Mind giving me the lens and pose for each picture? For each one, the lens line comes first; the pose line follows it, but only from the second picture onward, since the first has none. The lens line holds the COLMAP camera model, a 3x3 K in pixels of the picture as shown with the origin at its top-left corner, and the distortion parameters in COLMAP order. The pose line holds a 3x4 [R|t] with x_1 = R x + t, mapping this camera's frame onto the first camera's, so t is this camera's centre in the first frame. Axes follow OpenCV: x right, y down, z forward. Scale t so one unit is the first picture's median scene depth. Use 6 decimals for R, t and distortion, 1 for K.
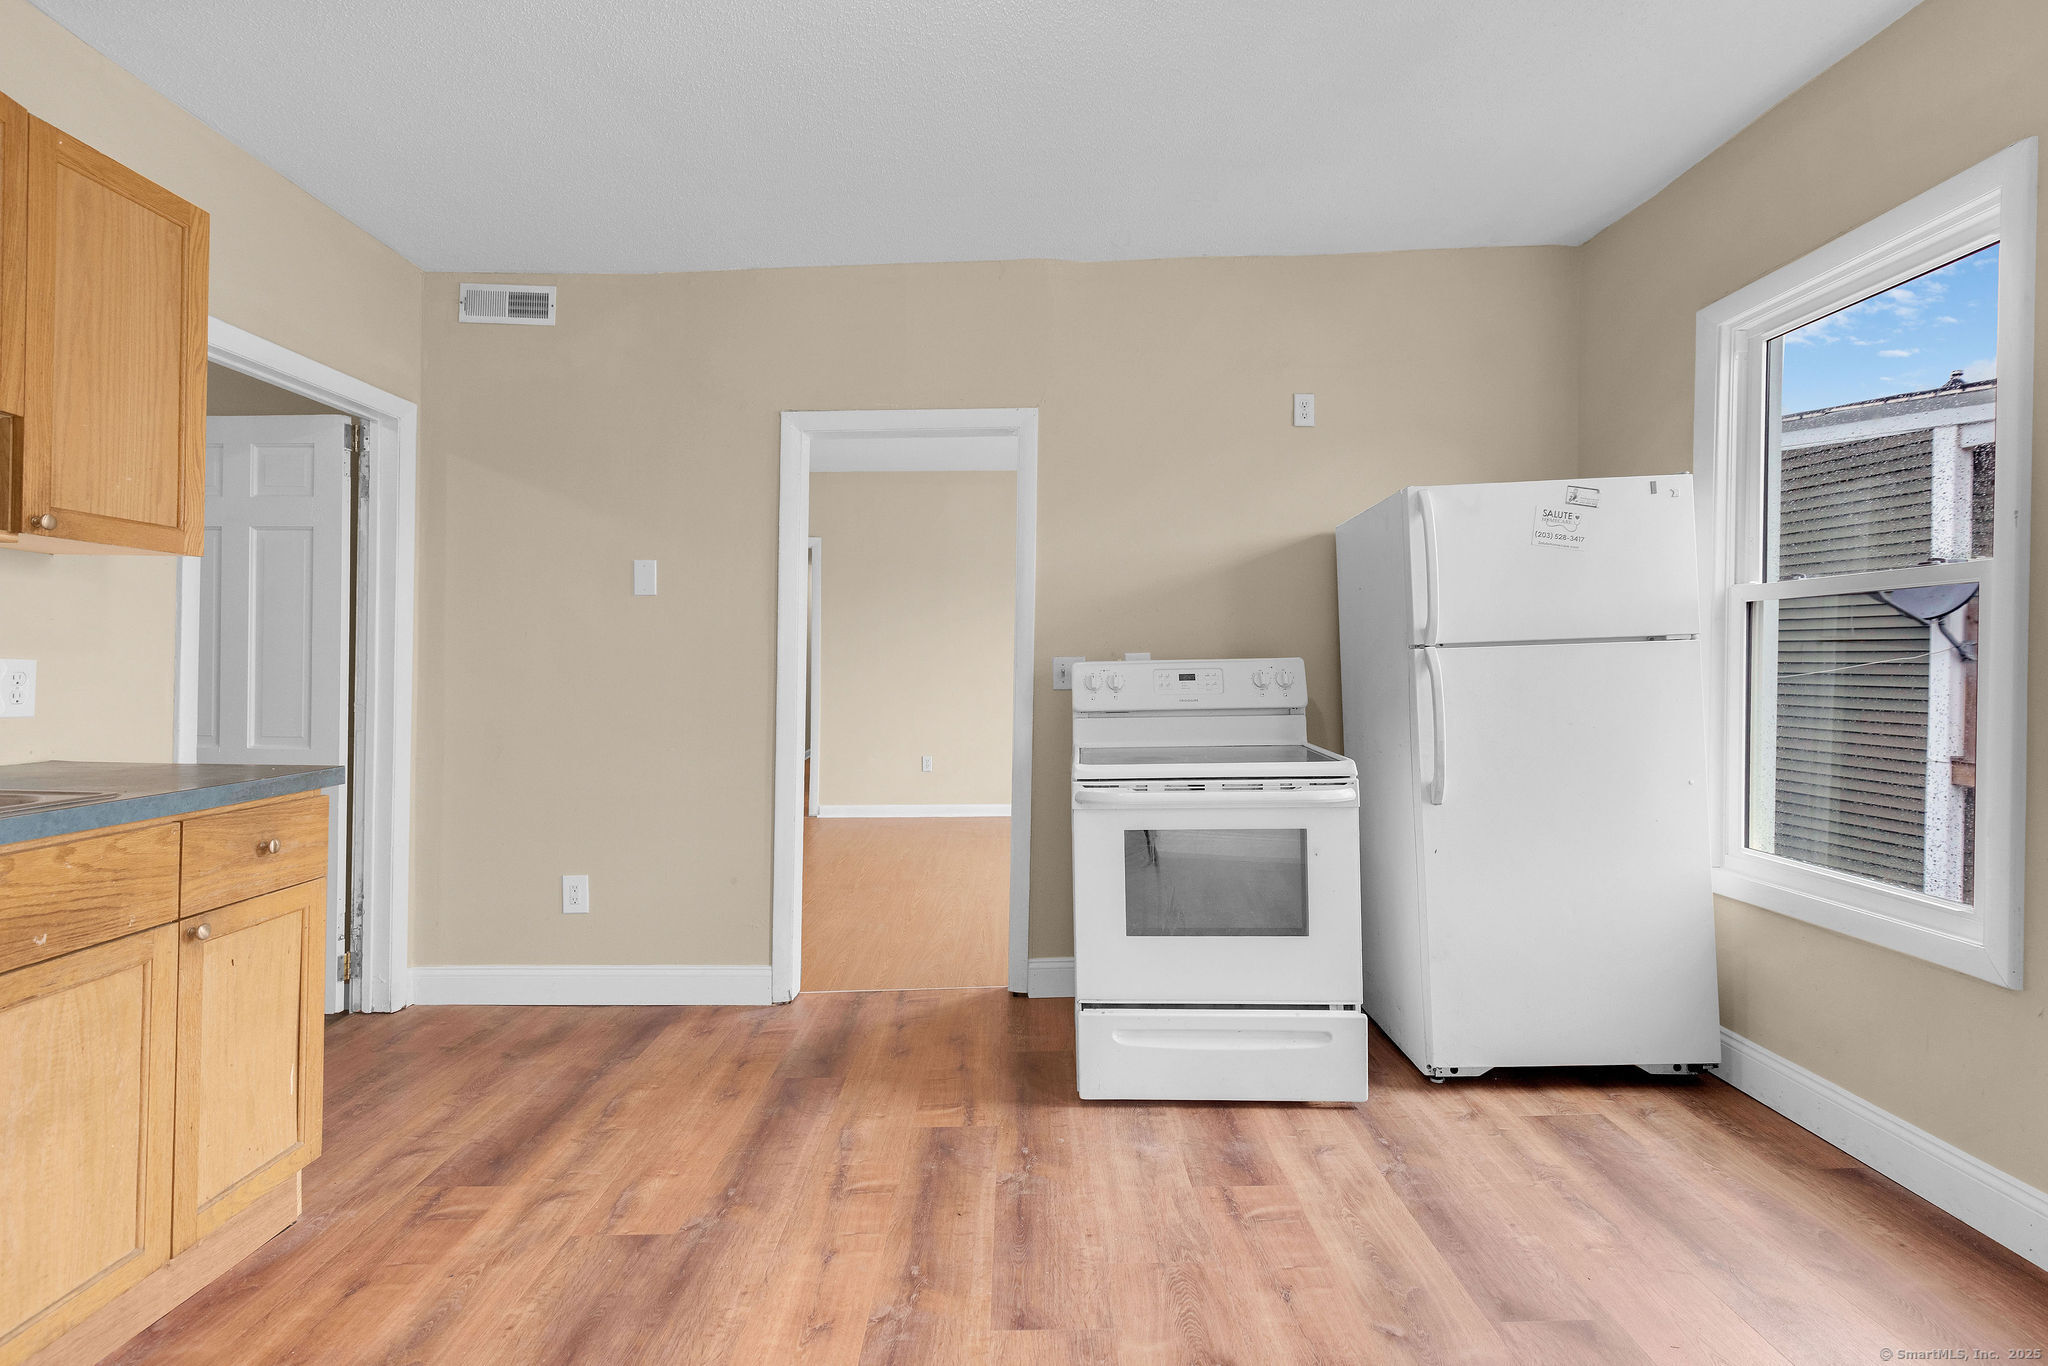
lens RADIAL K [[931.7, 0, 1022.4], [0, 931.7, 662.3], [0, 0, 1]] dist [0.005775, -0.001702]
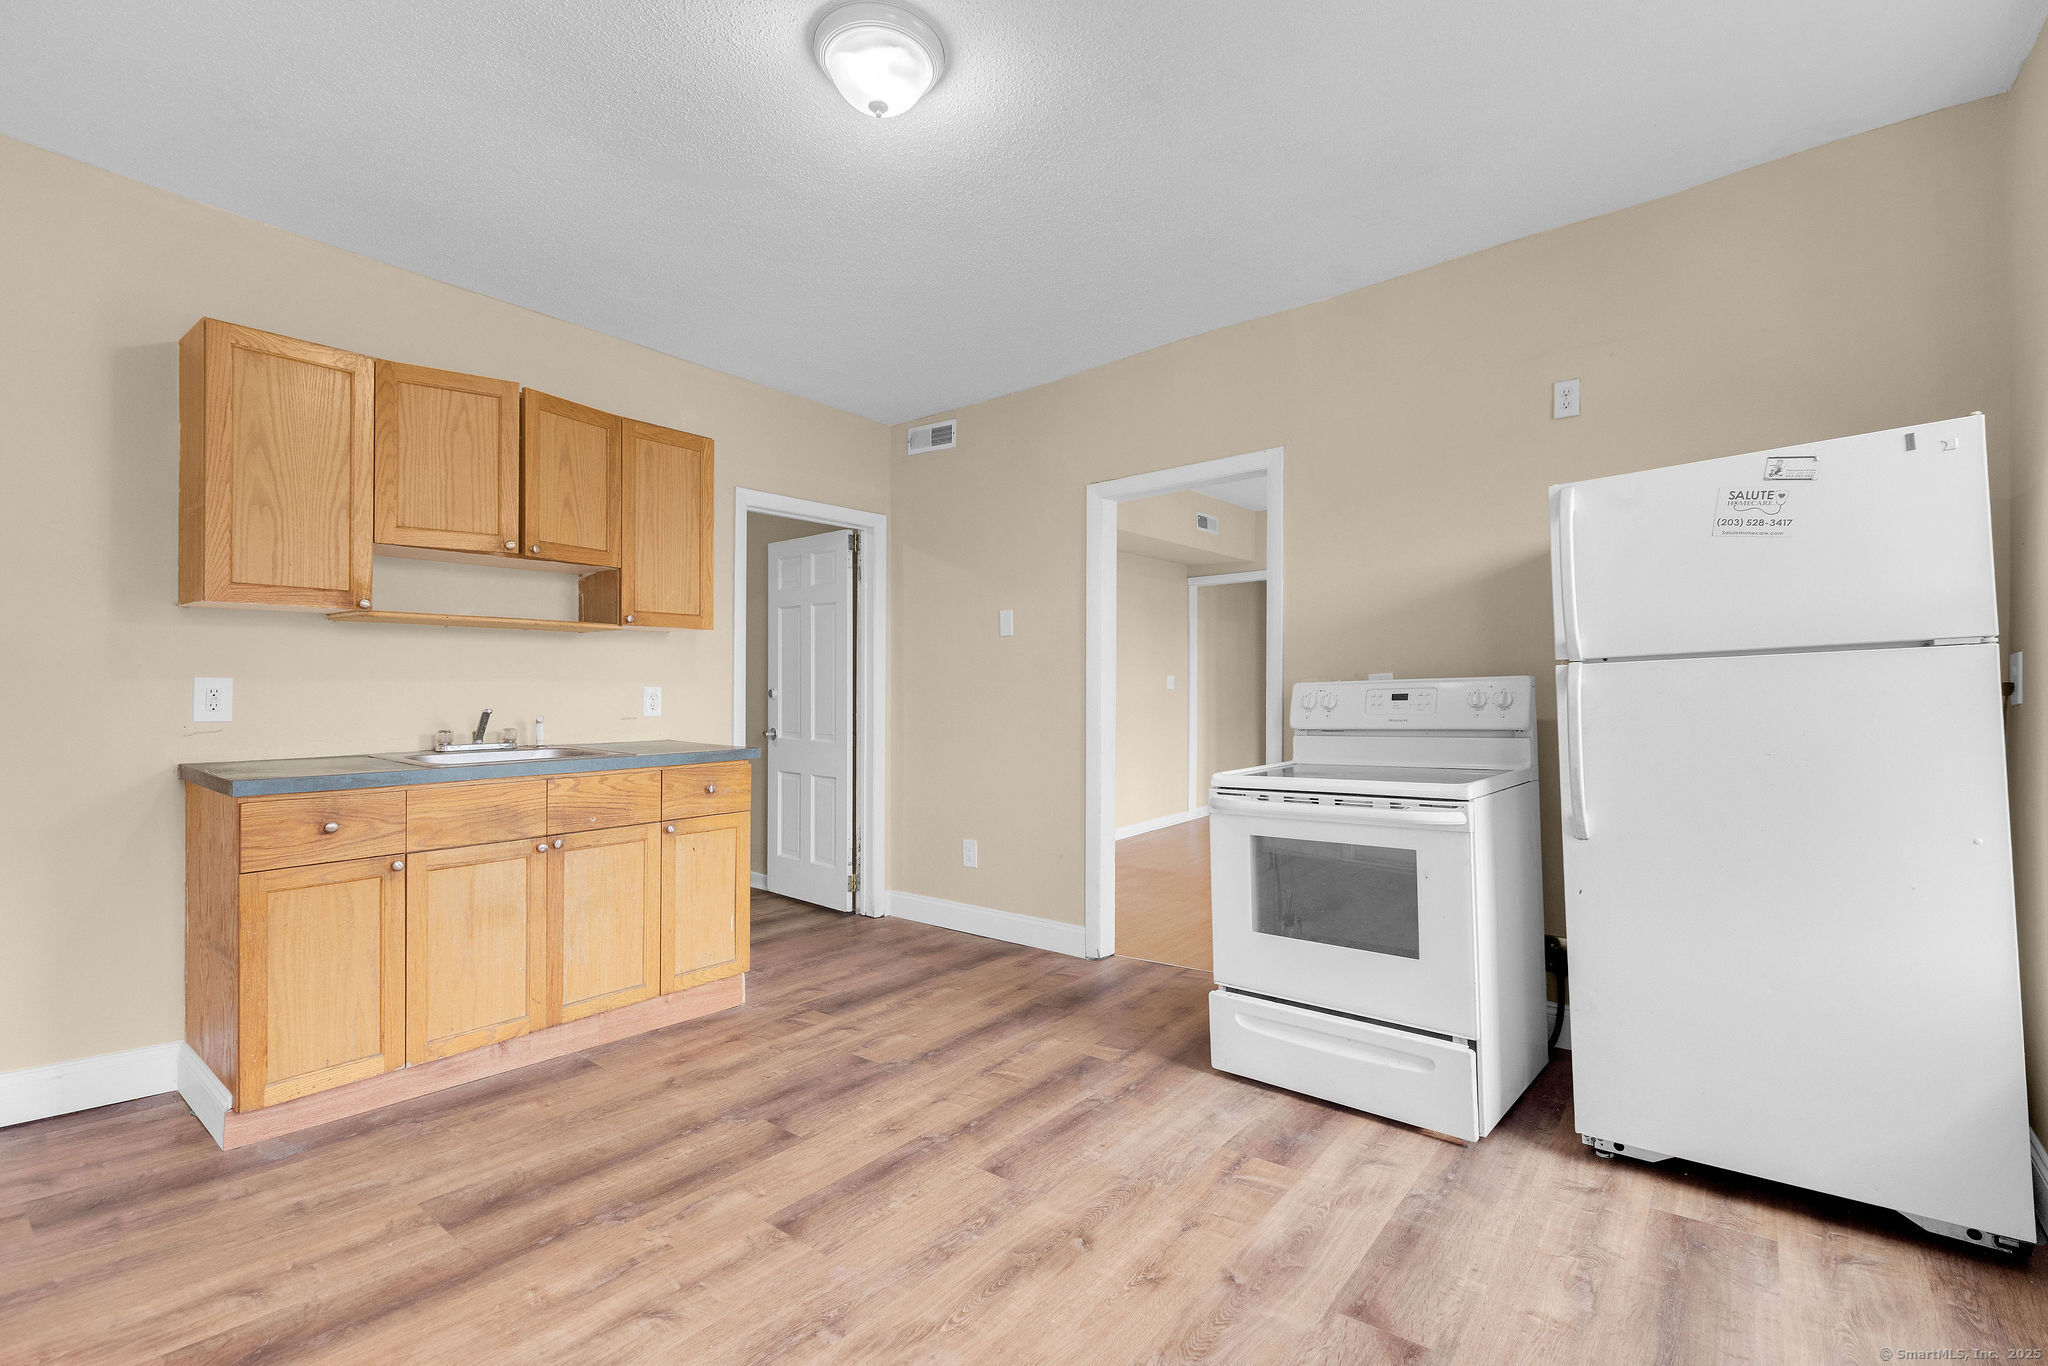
lens RADIAL K [[931.7, 0, 1071.6], [0, 931.7, 687.8], [0, 0, 1]] dist [0.005775, -0.001702]
pose [[0.789882, -0.006471, -0.613224, 0.622370], [0.008022, 0.999968, -0.000219, 0.004088], [0.613206, -0.004746, 0.789909, -0.001535]]
